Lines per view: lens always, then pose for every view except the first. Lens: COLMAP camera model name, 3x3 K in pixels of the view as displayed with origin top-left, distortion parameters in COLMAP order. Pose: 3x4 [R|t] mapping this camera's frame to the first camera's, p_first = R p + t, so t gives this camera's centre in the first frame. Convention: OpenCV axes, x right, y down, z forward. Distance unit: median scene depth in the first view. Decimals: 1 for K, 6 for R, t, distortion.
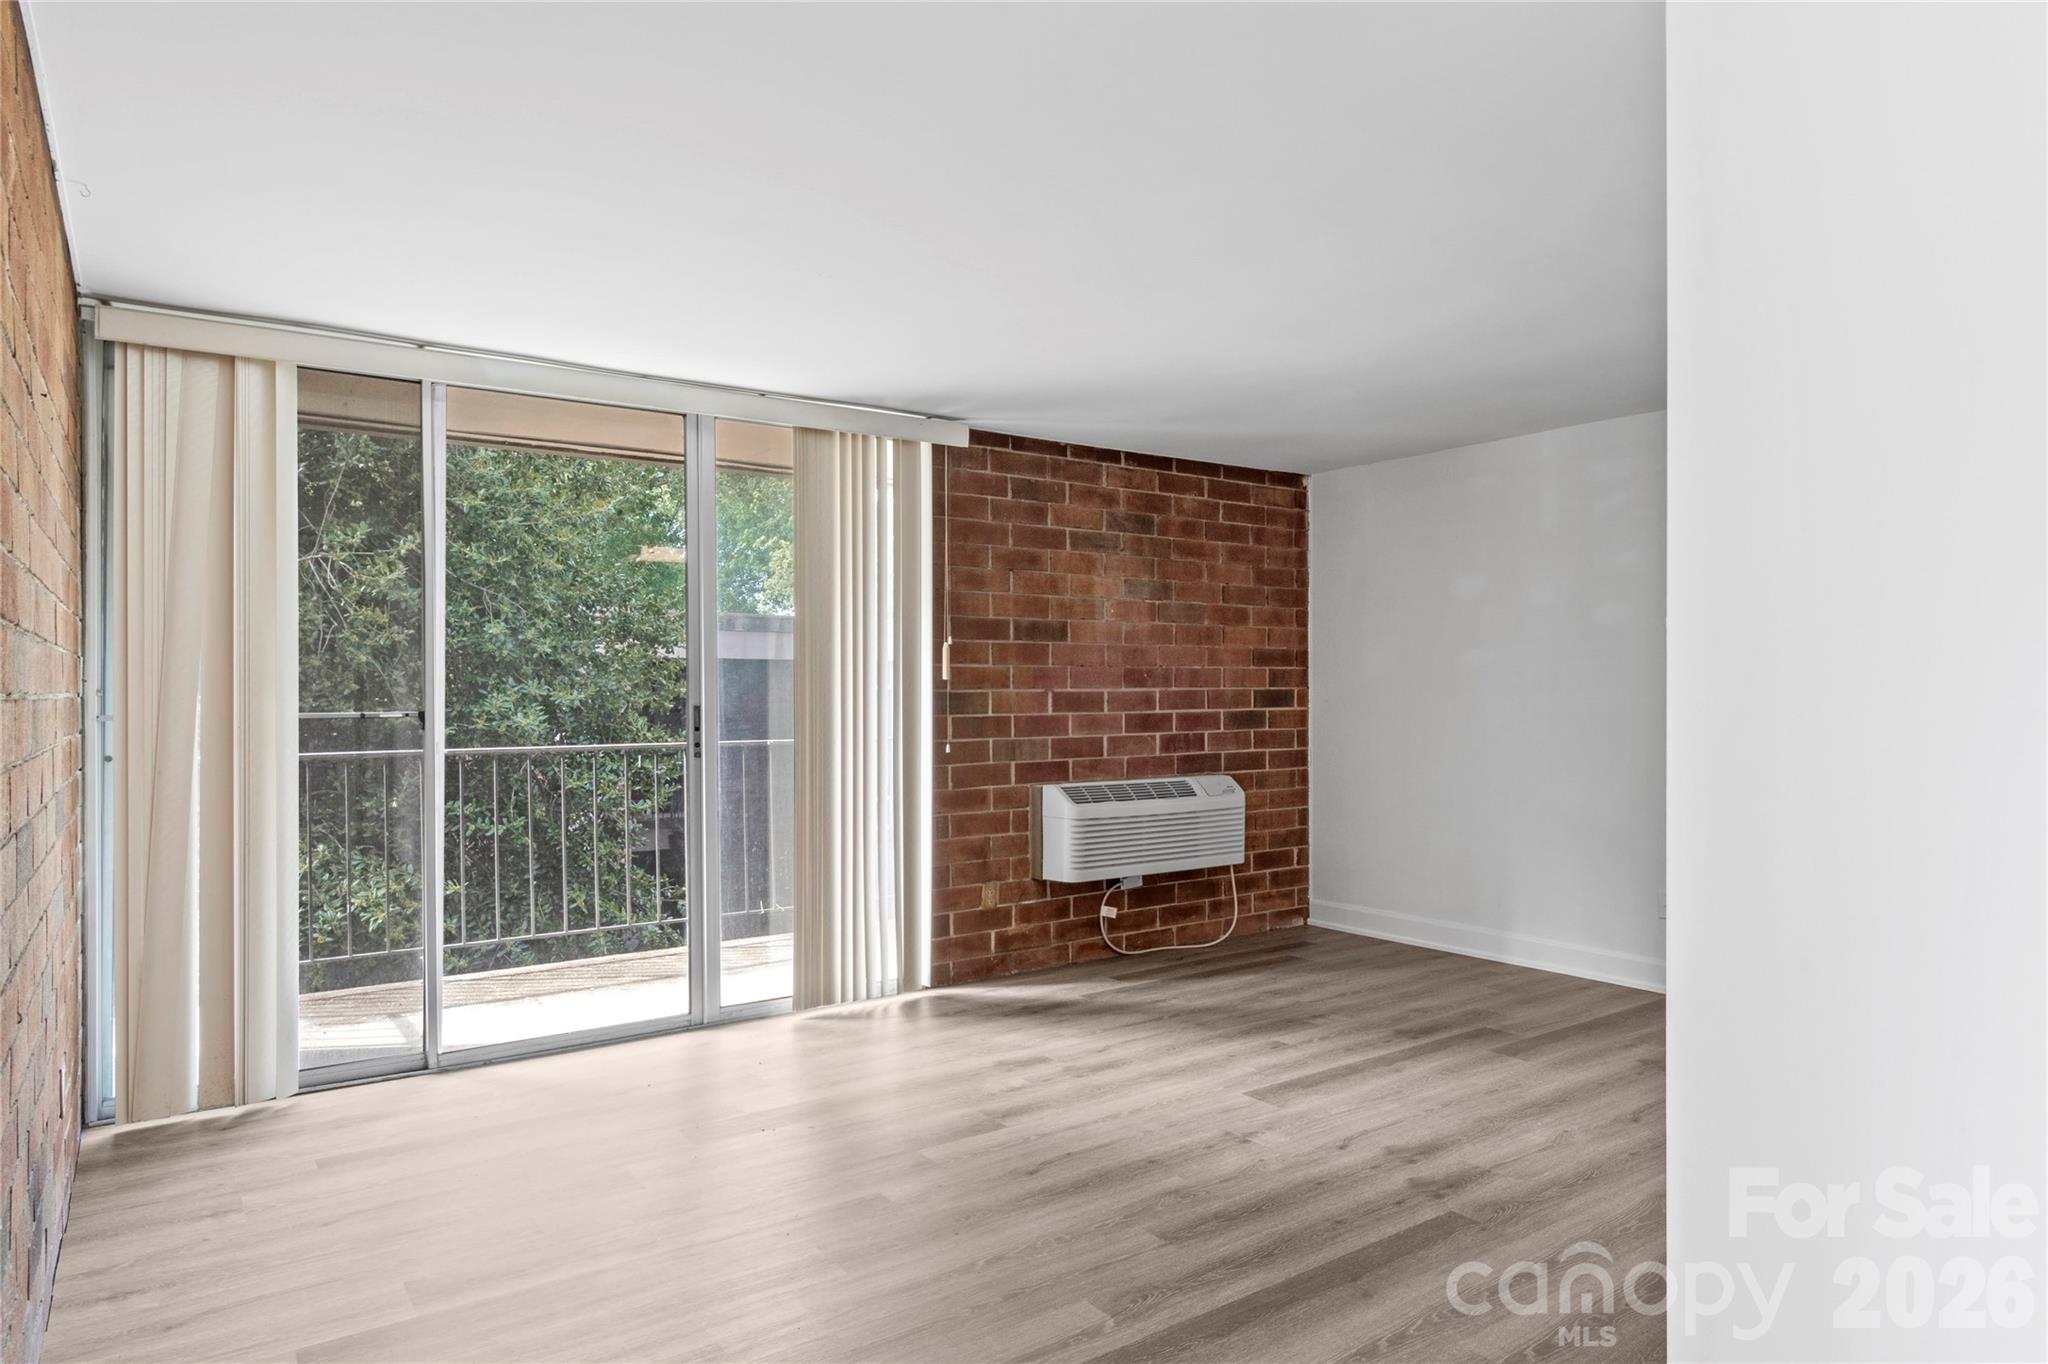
lens RADIAL K [[1256.2, 0, 1099.3], [0, 1256.2, 691.6], [0, 0, 1]] dist [-0.006382, -0.001417]
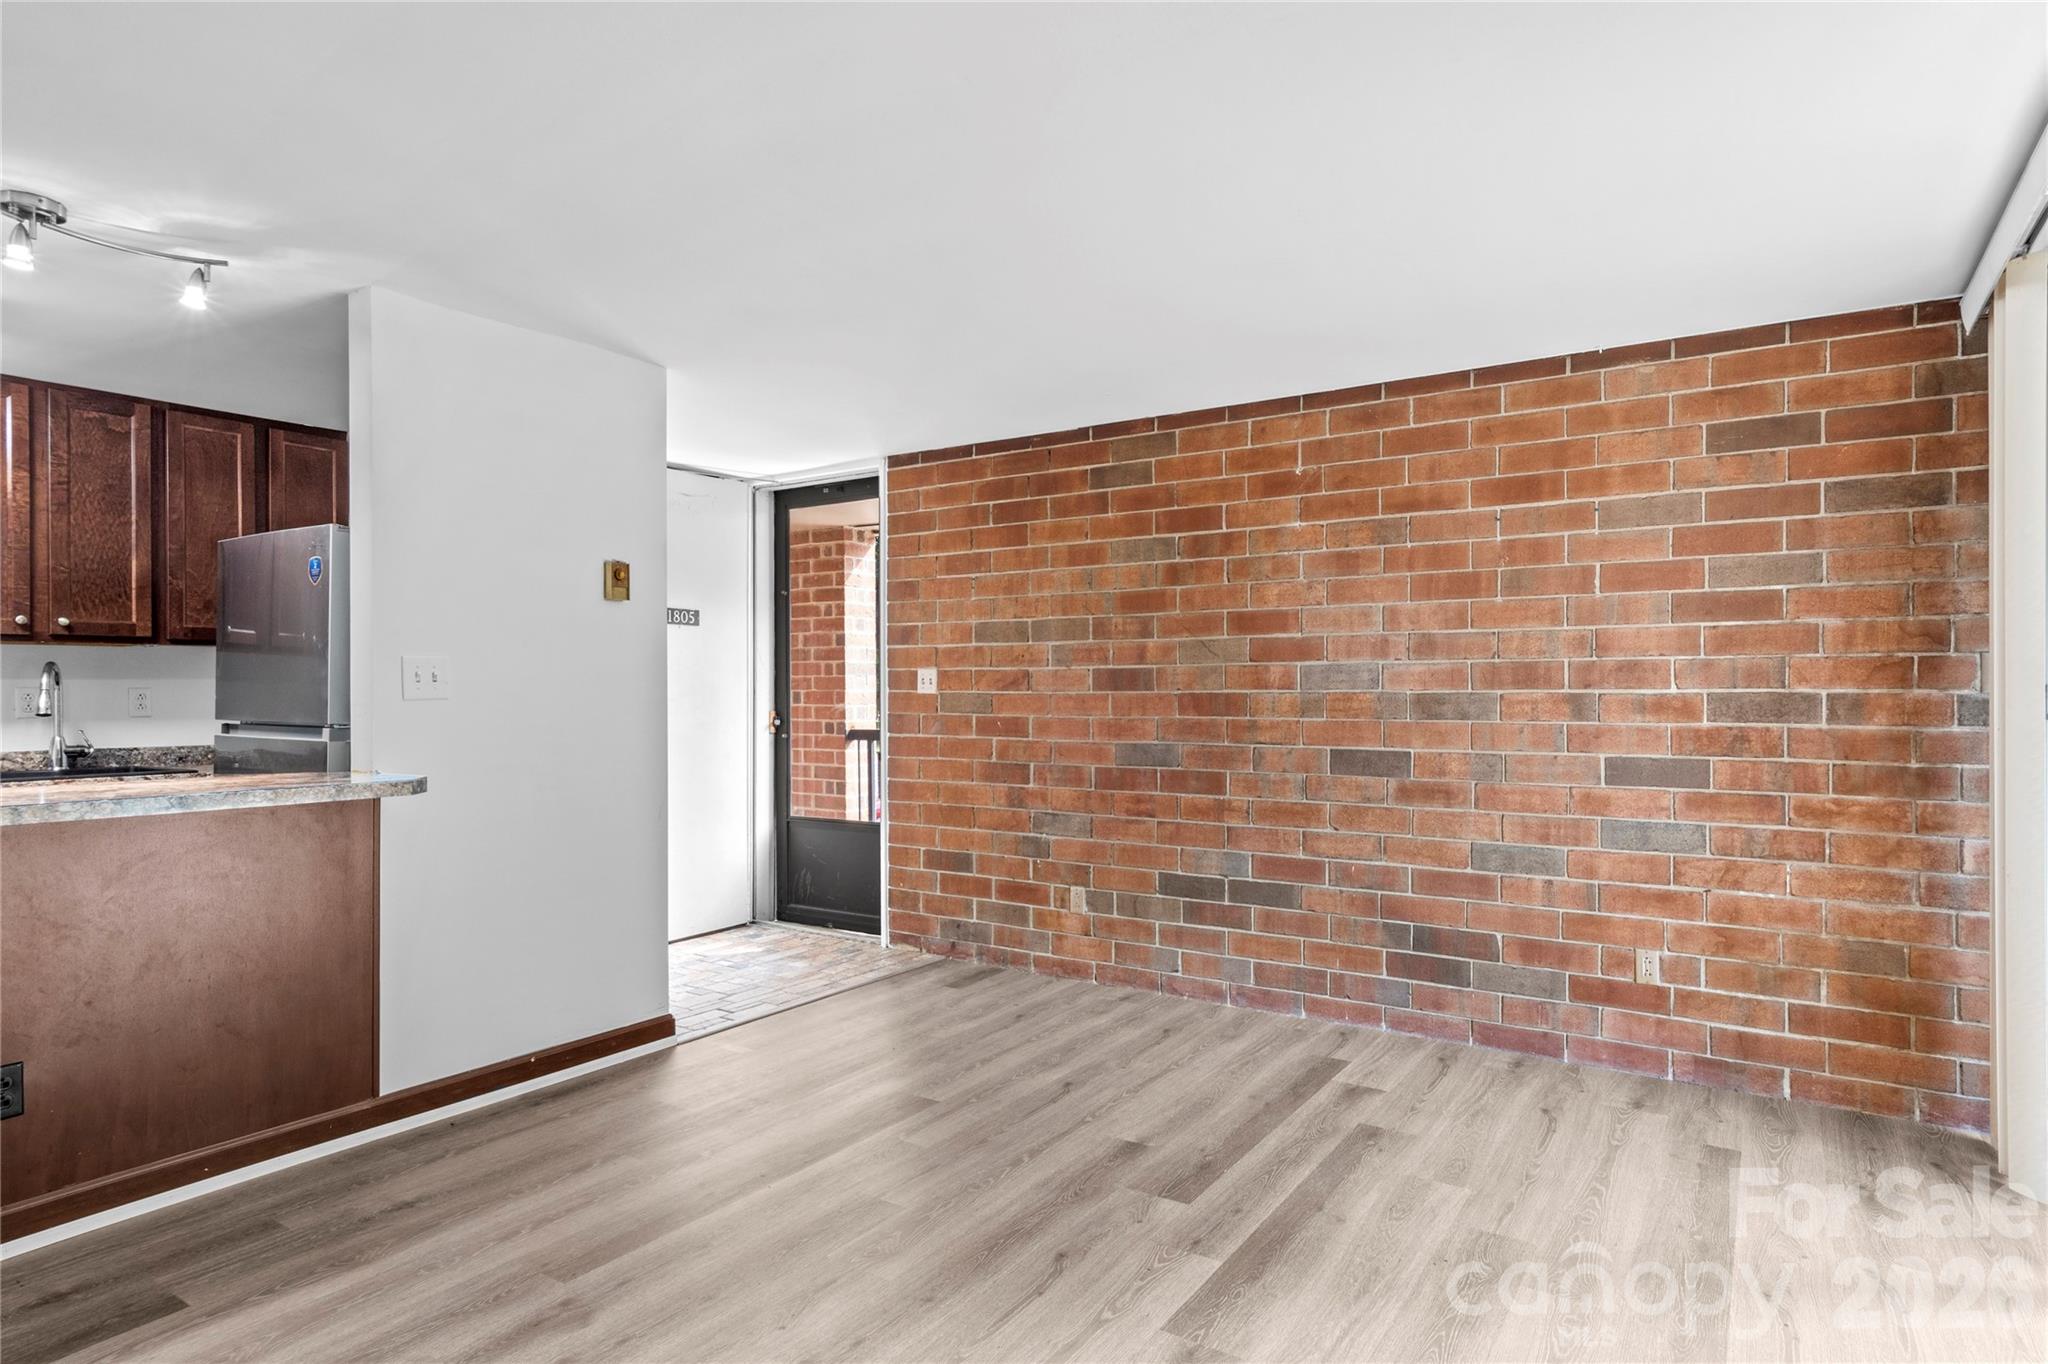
lens RADIAL K [[1112.8, 0, 1071.8], [0, 1112.8, 696.6], [0, 0, 1]] dist [-0.000934, -0.001651]
pose [[-0.937403, 0.003853, -0.348225, 0.116413], [0.002697, 0.999989, 0.003803, 0.000674], [0.348236, 0.002626, -0.937403, 0.990799]]
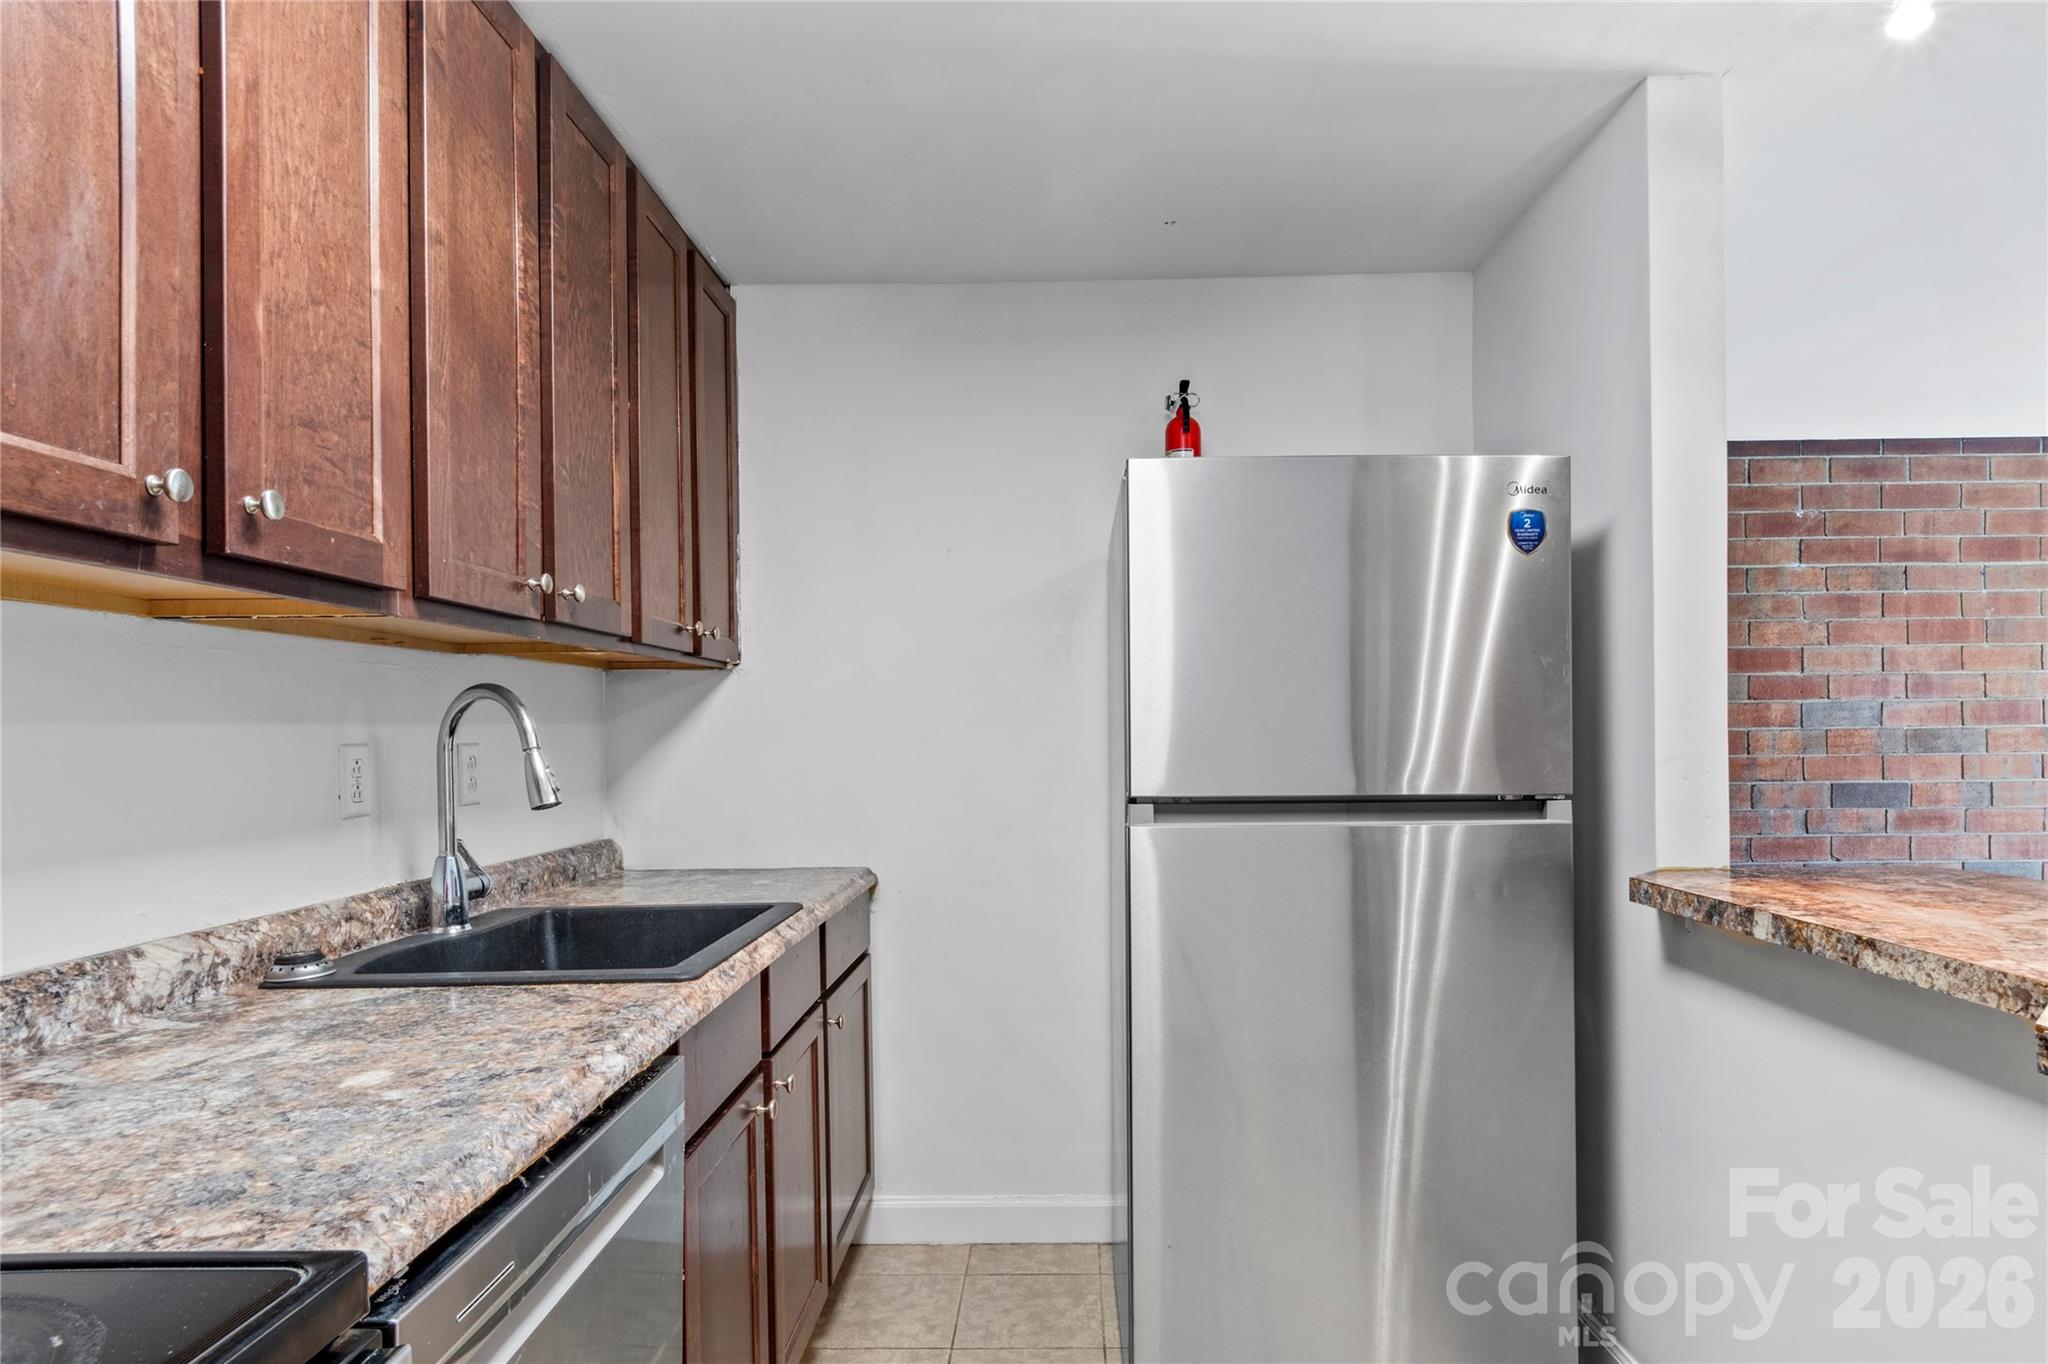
lens RADIAL K [[1119.4, 0, 1025.5], [0, 1119.4, 740.7], [0, 0, 1]] dist [-0.001625, -0.001766]
pose [[-0.611777, 0.016039, -0.790868, 0.656269], [0.013699, 0.999859, 0.009680, -0.006022], [0.790912, -0.004913, -0.611910, 0.384481]]
